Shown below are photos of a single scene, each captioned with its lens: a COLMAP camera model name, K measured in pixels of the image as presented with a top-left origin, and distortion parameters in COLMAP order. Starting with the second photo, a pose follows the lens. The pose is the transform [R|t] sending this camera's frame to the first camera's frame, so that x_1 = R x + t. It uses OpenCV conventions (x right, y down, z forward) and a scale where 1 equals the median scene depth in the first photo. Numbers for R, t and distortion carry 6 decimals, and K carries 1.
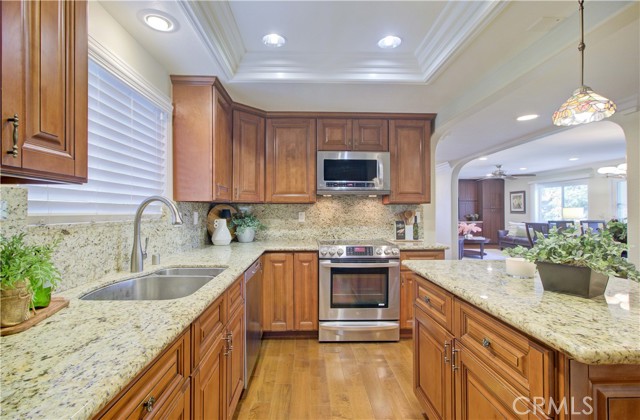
lens RADIAL K [[303.3, 0, 315.6], [0, 303.3, 206.4], [0, 0, 1]] dist [-0.004025, 0.000845]
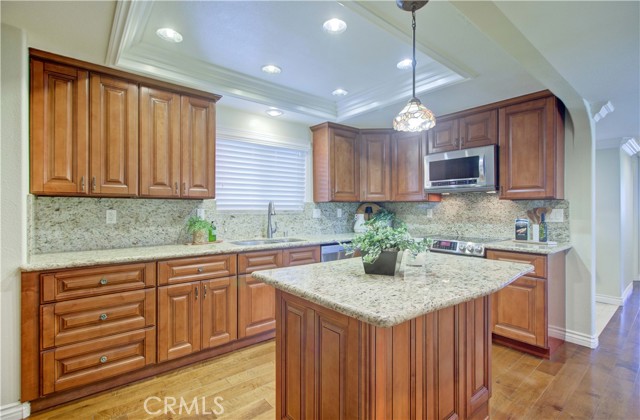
lens RADIAL K [[296.5, 0, 320.0], [0, 296.5, 210.0], [0, 0, 1]] dist [0.003445, 0.001203]
pose [[0.627420, 0.004185, -0.778670, 0.617849], [0.013137, 0.999786, 0.015959, -0.000187], [0.778571, -0.020243, 0.627230, 0.003995]]
